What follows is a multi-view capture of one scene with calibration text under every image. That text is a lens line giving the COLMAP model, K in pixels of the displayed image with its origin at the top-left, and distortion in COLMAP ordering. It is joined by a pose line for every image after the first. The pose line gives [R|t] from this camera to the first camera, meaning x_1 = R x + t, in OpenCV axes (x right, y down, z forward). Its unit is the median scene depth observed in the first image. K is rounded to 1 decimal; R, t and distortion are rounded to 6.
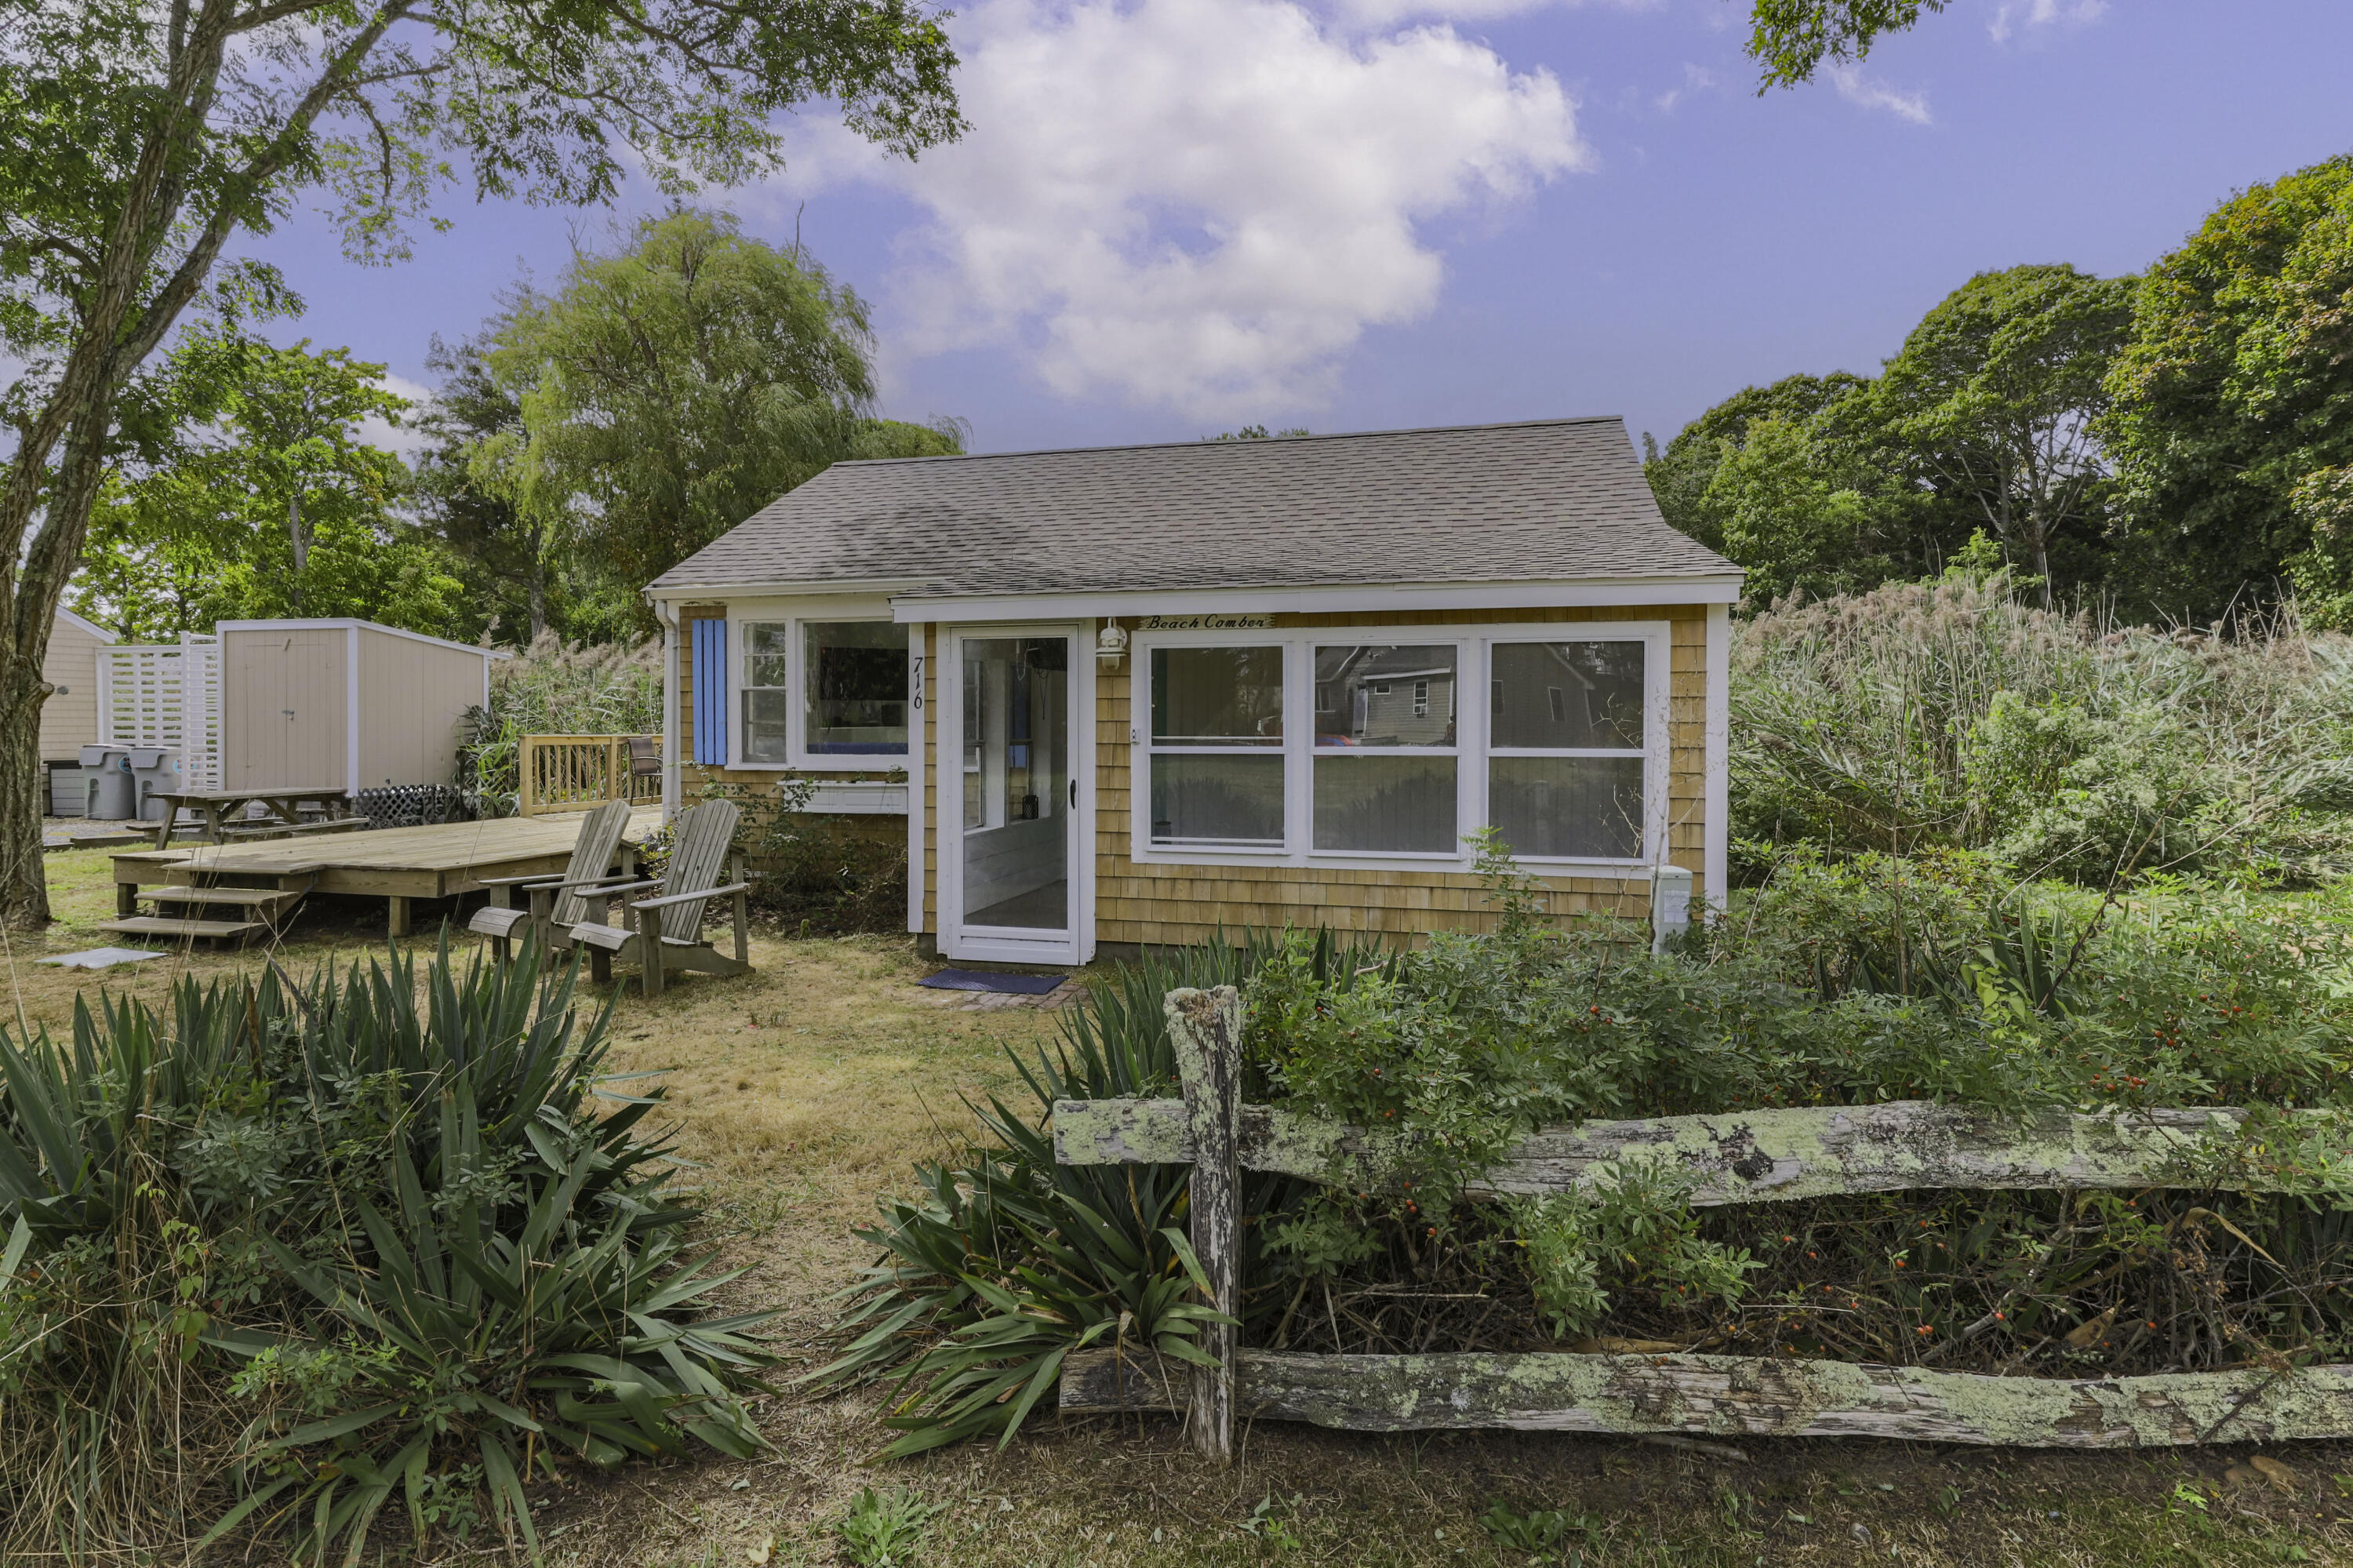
lens RADIAL K [[1234.8, 0, 1115.3], [0, 1234.8, 742.9], [0, 0, 1]] dist [-0.018850, -0.001098]
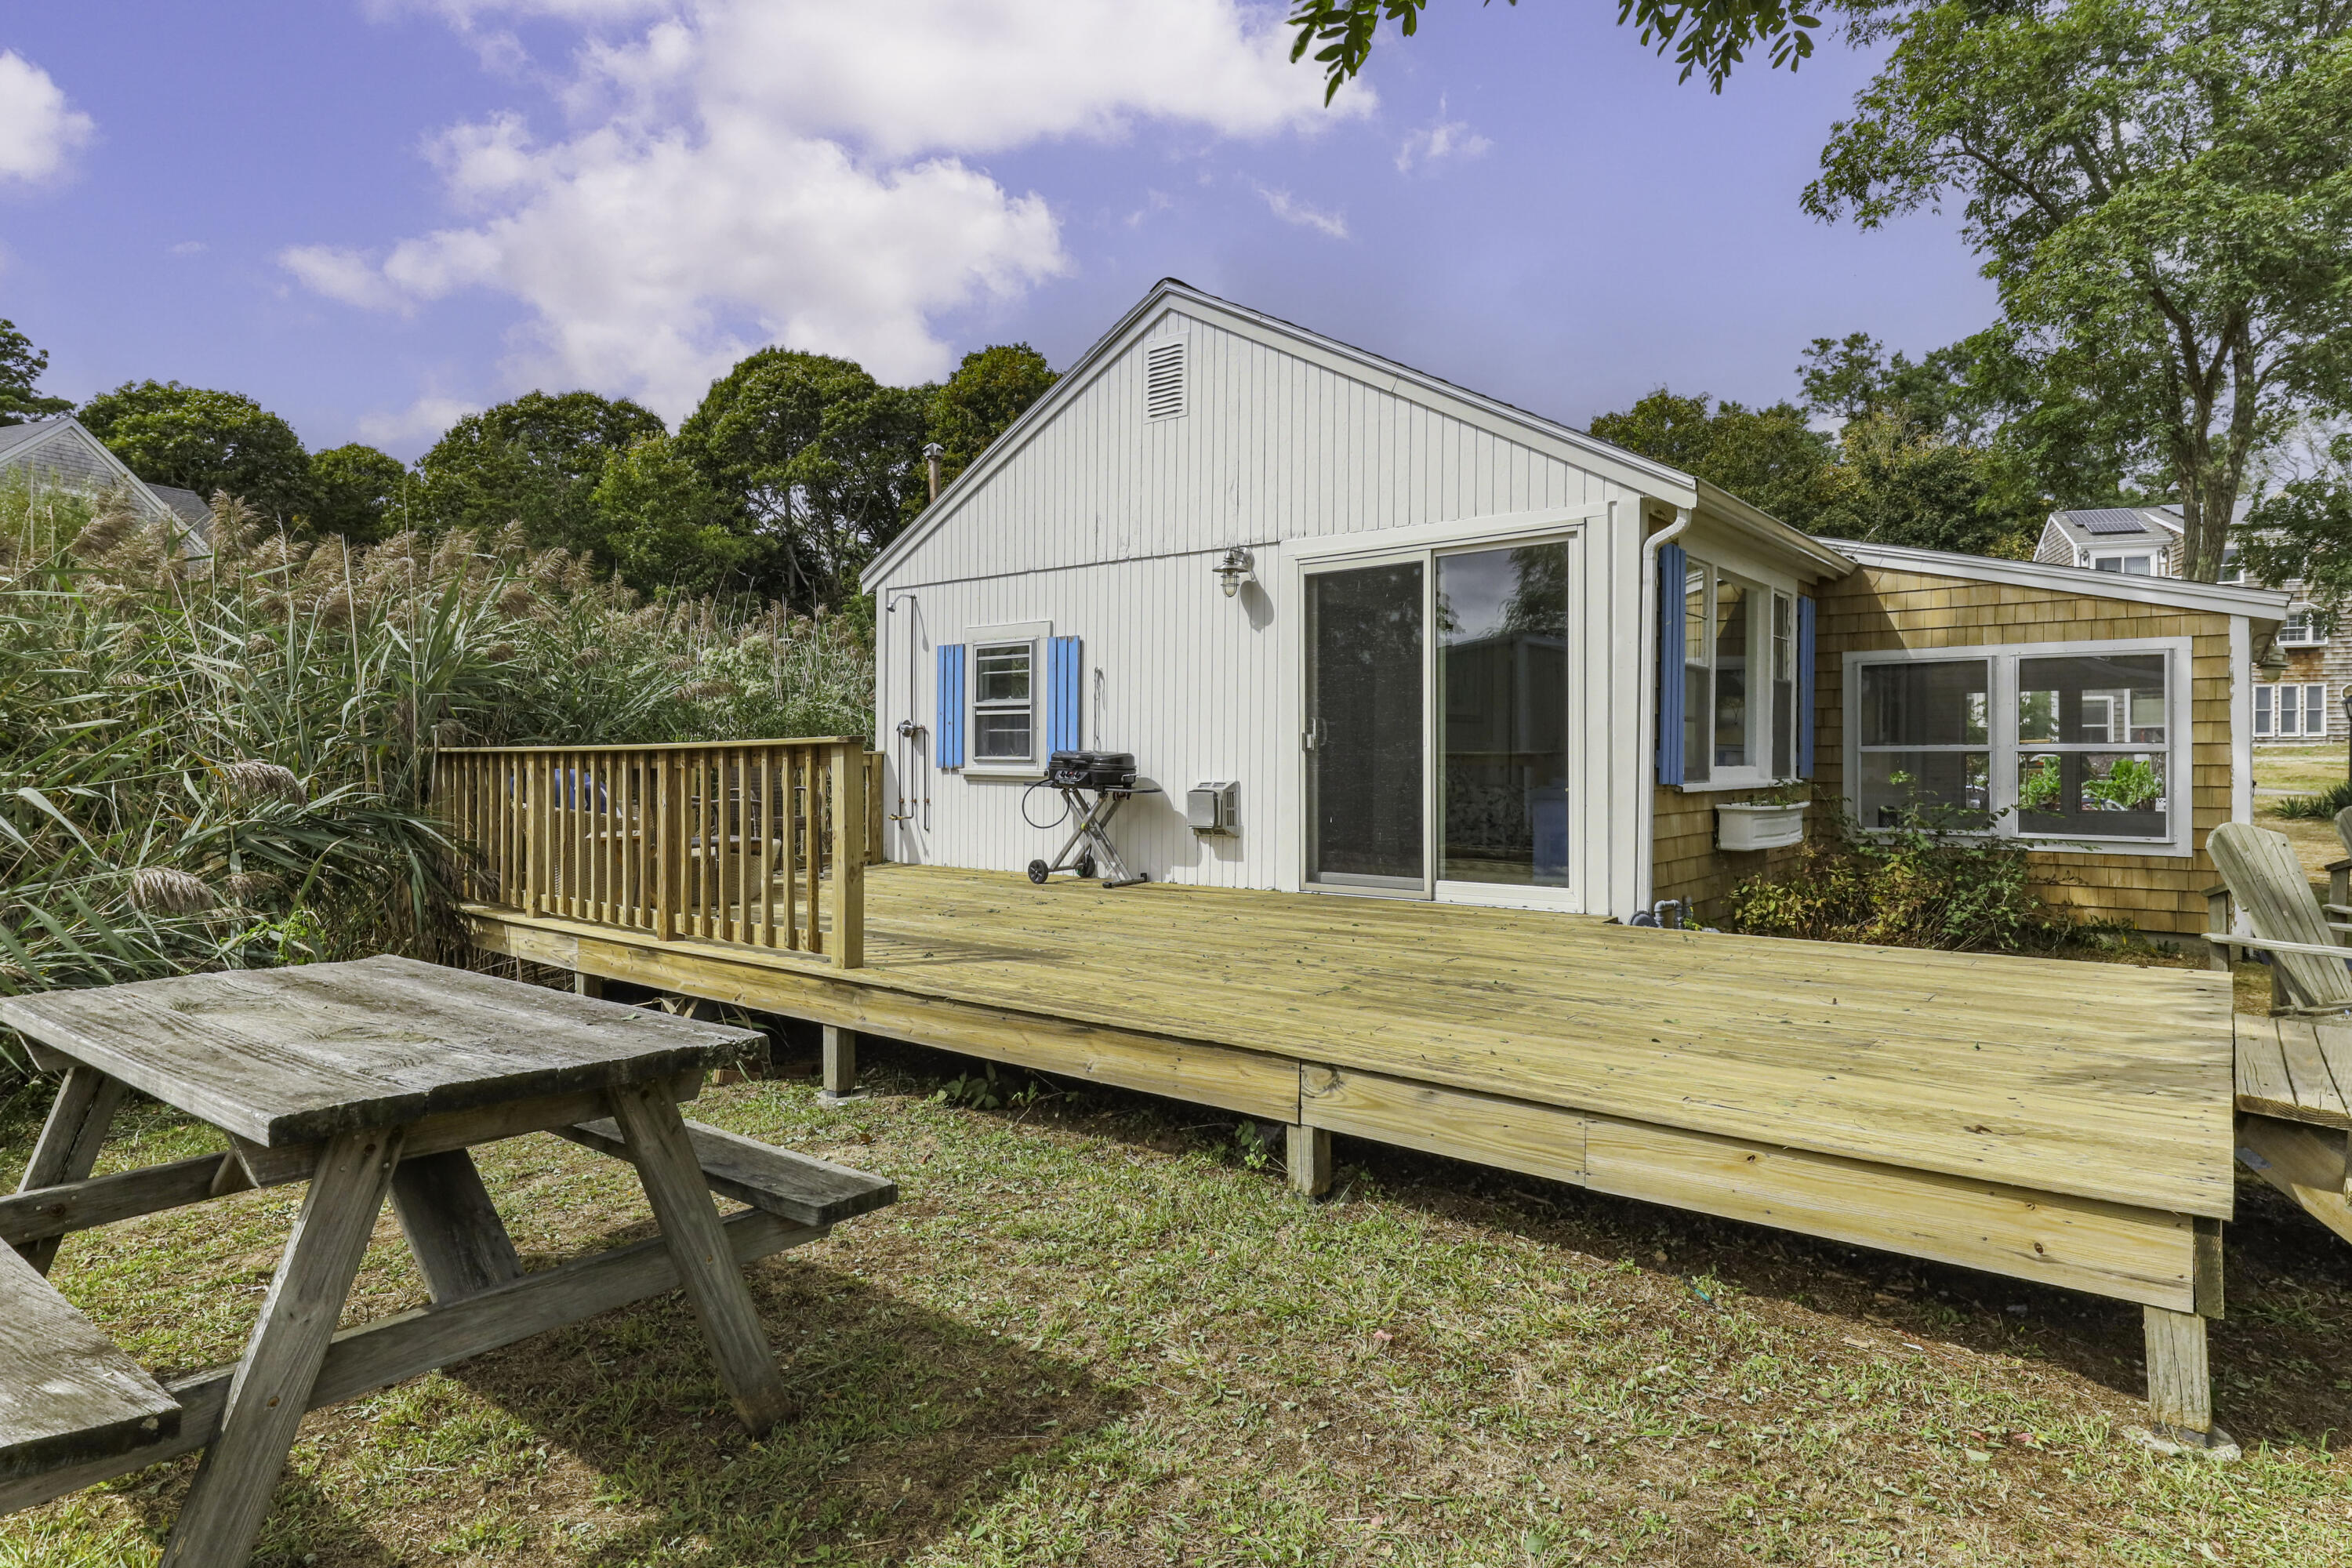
lens RADIAL K [[1233.7, 0, 1177.5], [0, 1233.7, 753.3], [0, 0, 1]] dist [-0.004997, -0.001787]
pose [[0.363308, 0.010084, 0.931614, -1.153015], [0.011876, 0.999810, -0.015453, 0.011575], [-0.931593, 0.016678, 0.363119, 1.210712]]
